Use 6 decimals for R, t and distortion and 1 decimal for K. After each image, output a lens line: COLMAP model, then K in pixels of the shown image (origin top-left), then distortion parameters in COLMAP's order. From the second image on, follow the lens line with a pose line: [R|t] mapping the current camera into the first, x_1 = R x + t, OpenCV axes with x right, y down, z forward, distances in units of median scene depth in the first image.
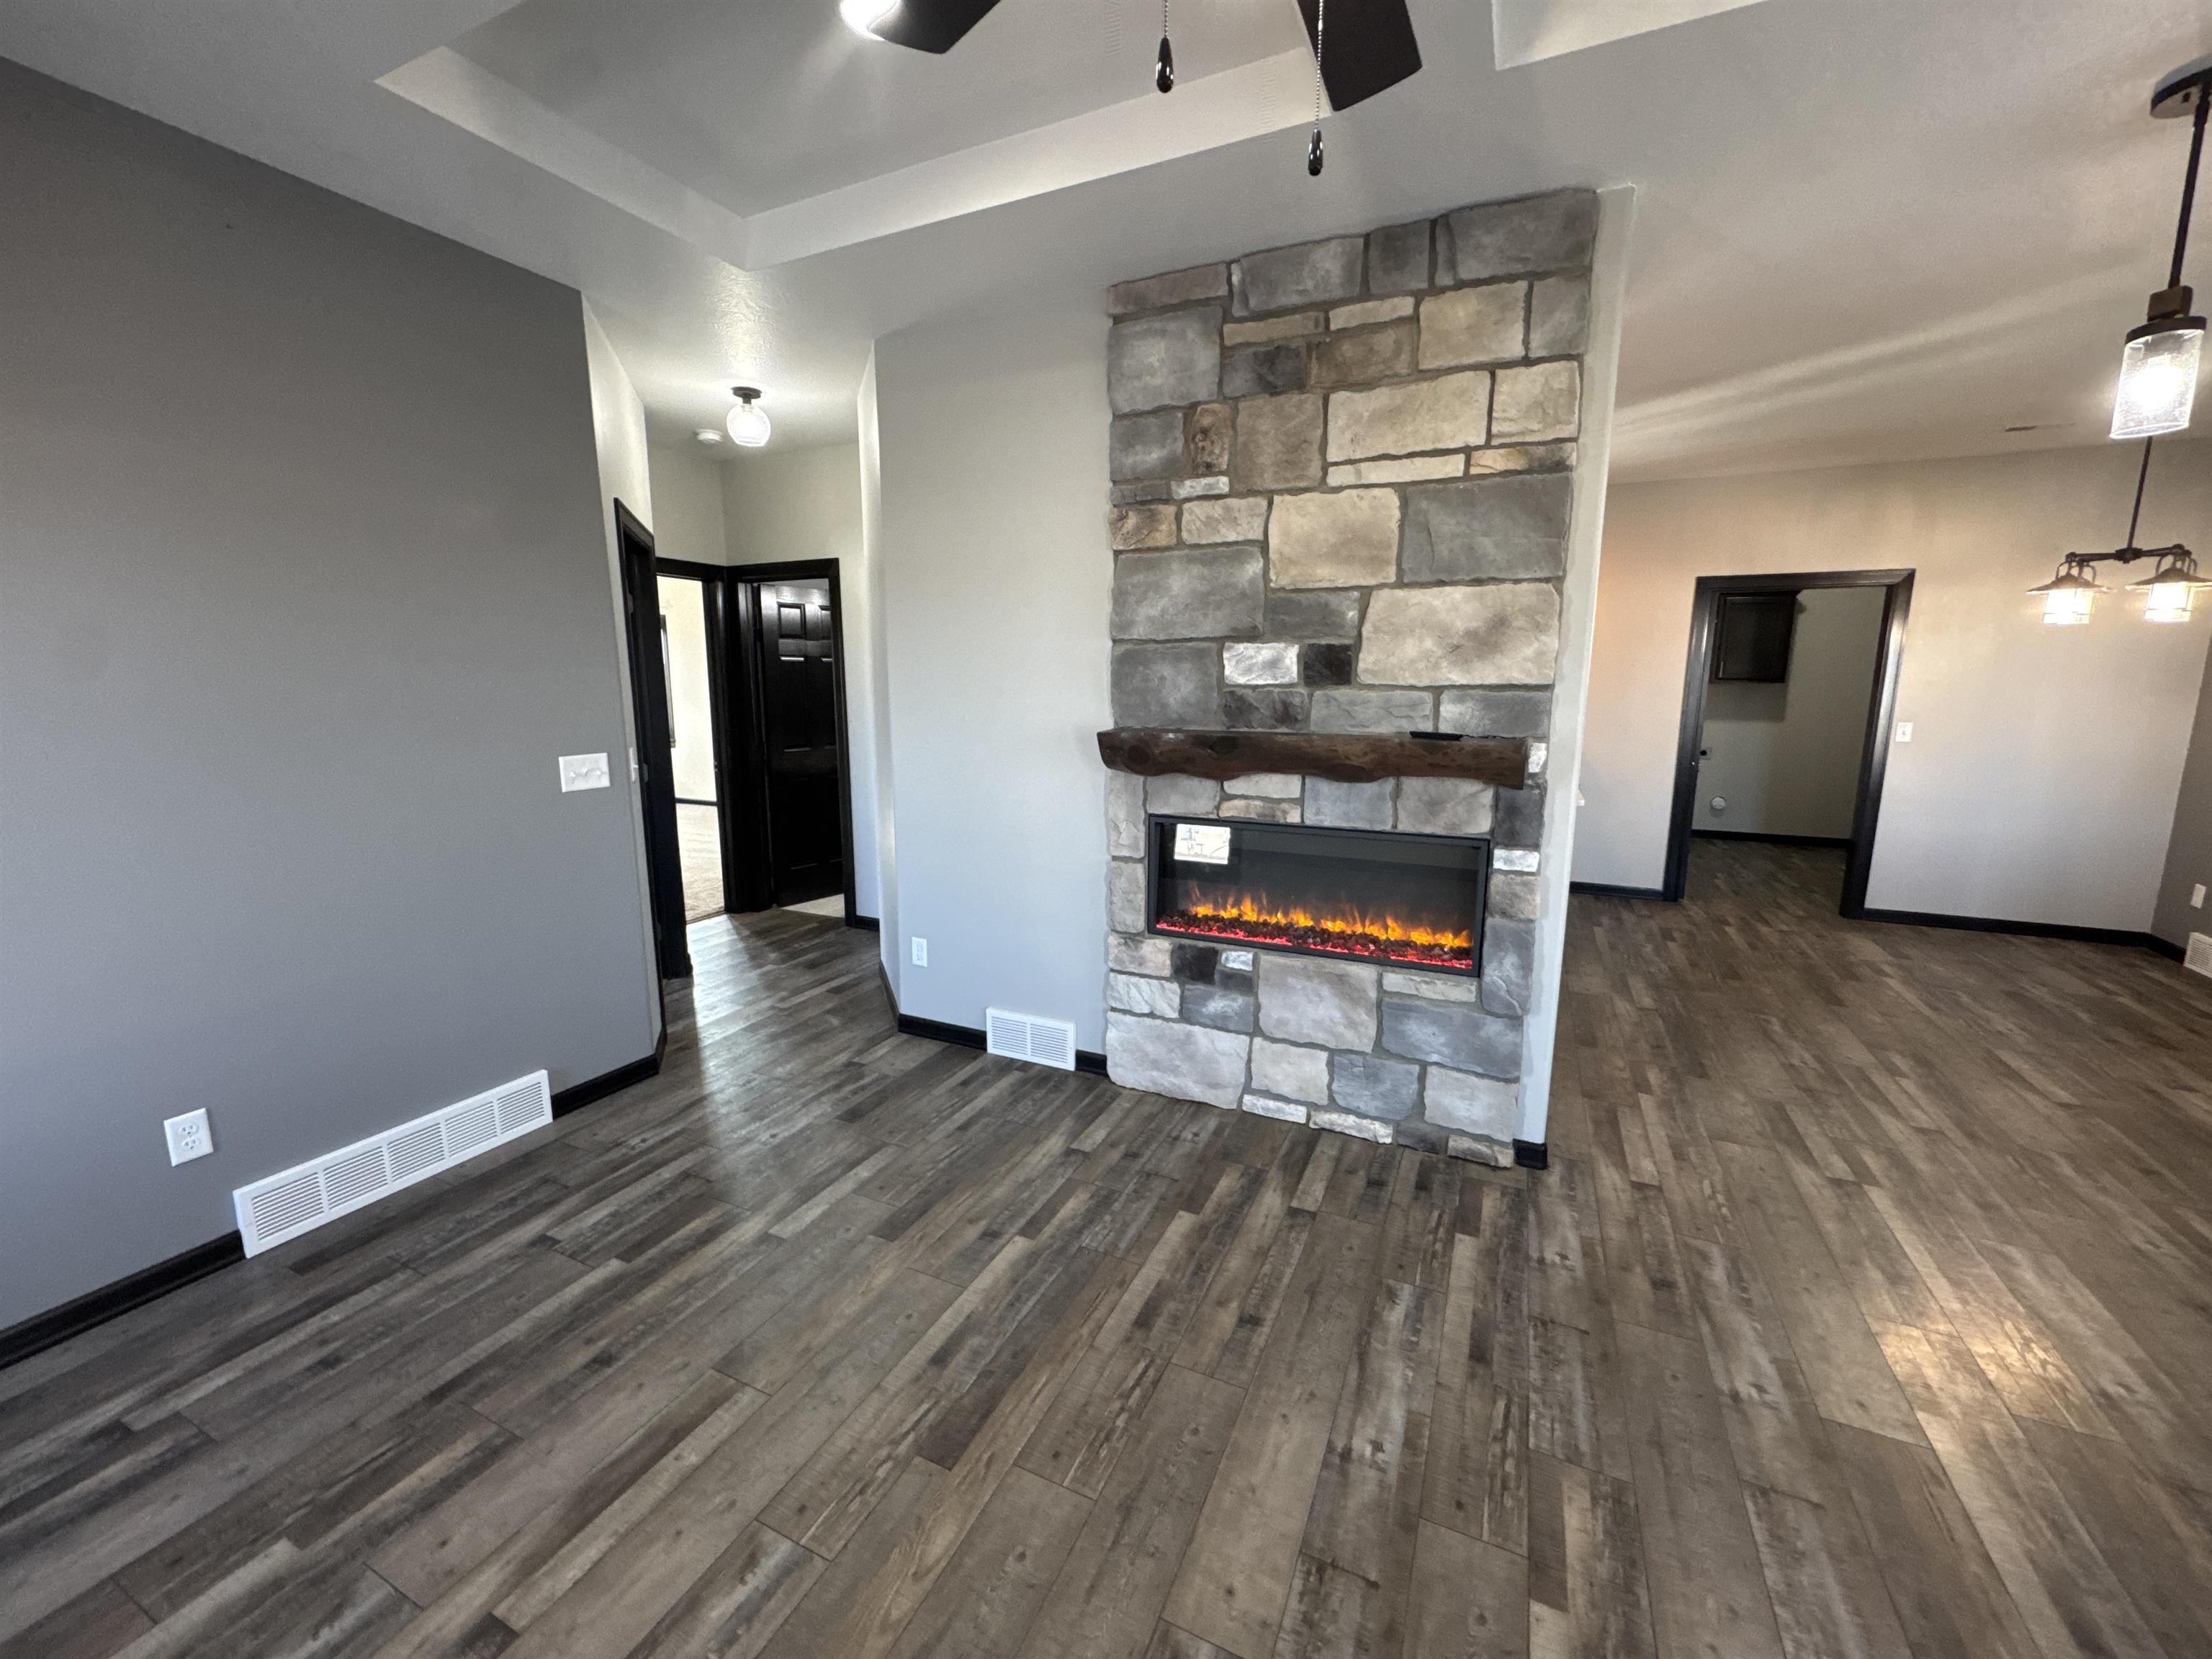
lens RADIAL K [[881.7, 0, 1107.0], [0, 881.7, 824.1], [0, 0, 1]] dist [-0.001826, -0.000052]
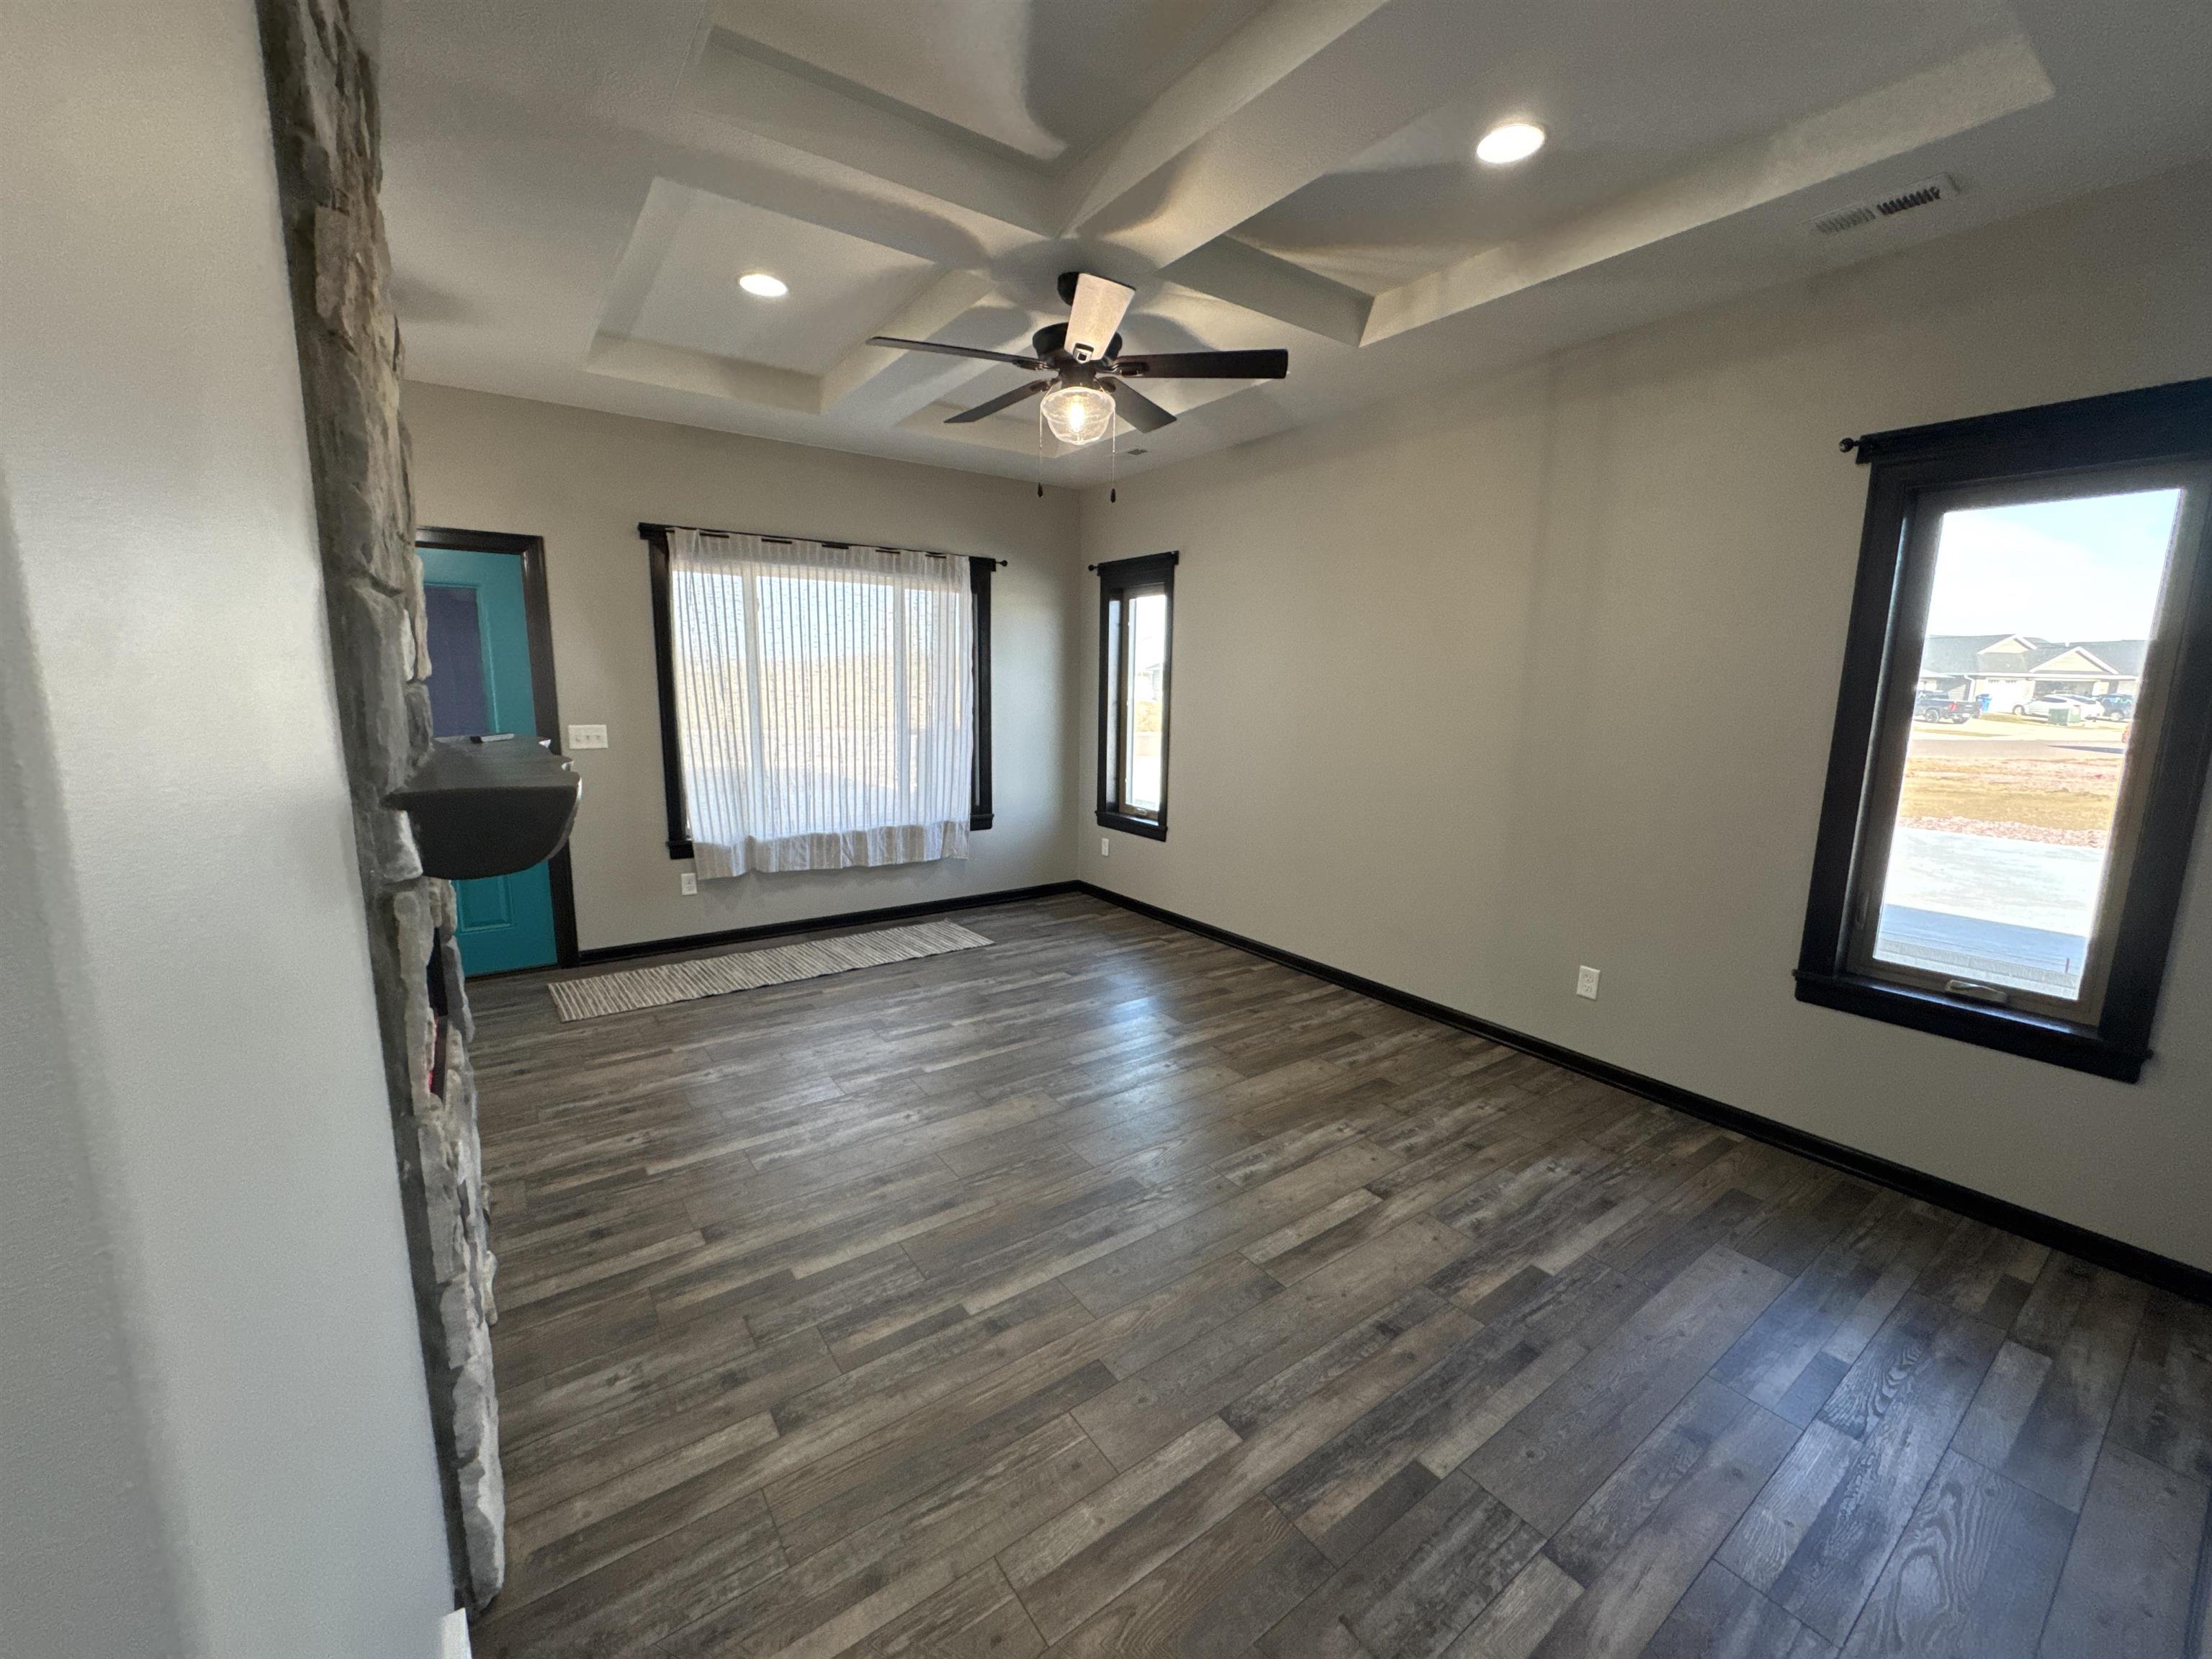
lens RADIAL K [[885.5, 0, 1102.9], [0, 885.5, 821.5], [0, 0, 1]] dist [-0.001659, 0.000309]
pose [[-0.873527, -0.093250, 0.477759, -0.522517], [0.063008, 0.951562, 0.300931, -0.226156], [-0.482680, 0.292974, -0.825340, 1.343272]]
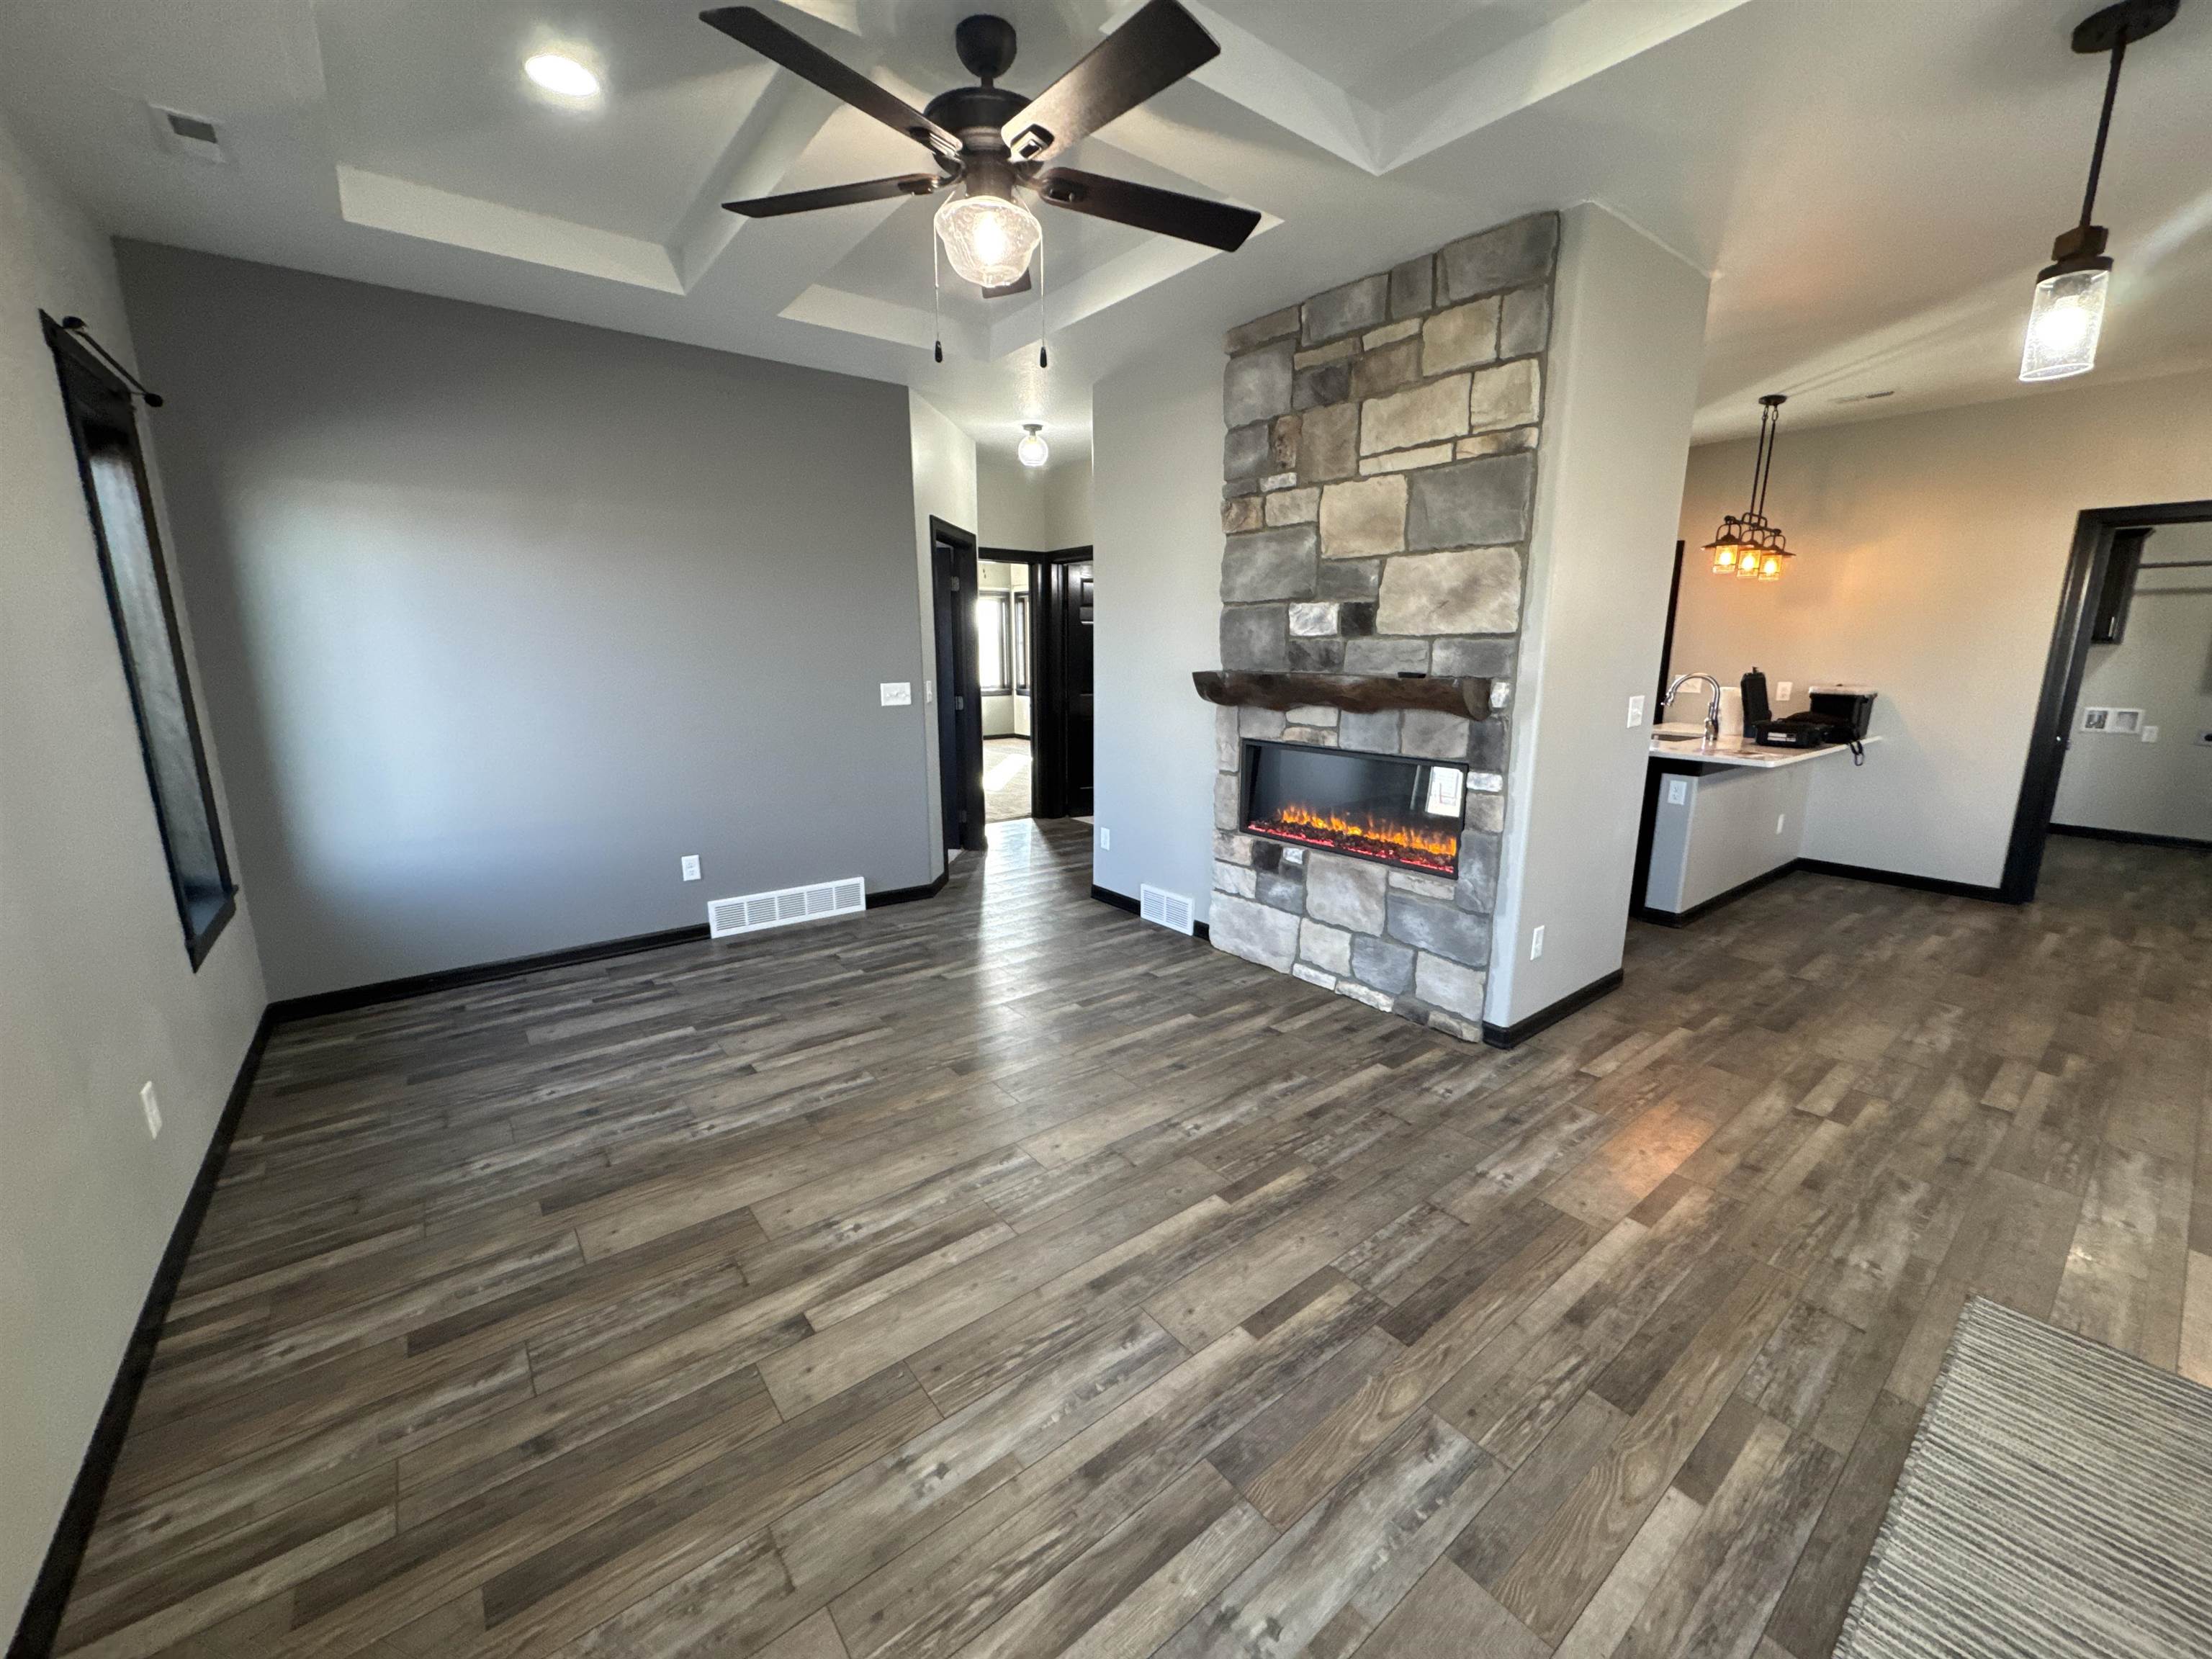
lens RADIAL K [[885.5, 0, 1102.9], [0, 885.5, 821.5], [0, 0, 1]] dist [-0.001659, 0.000309]
pose [[0.894108, 0.087576, -0.439206, 0.510014], [-0.073257, 0.996085, 0.049483, 0.070198], [0.441820, -0.012069, 0.897023, -0.292630]]
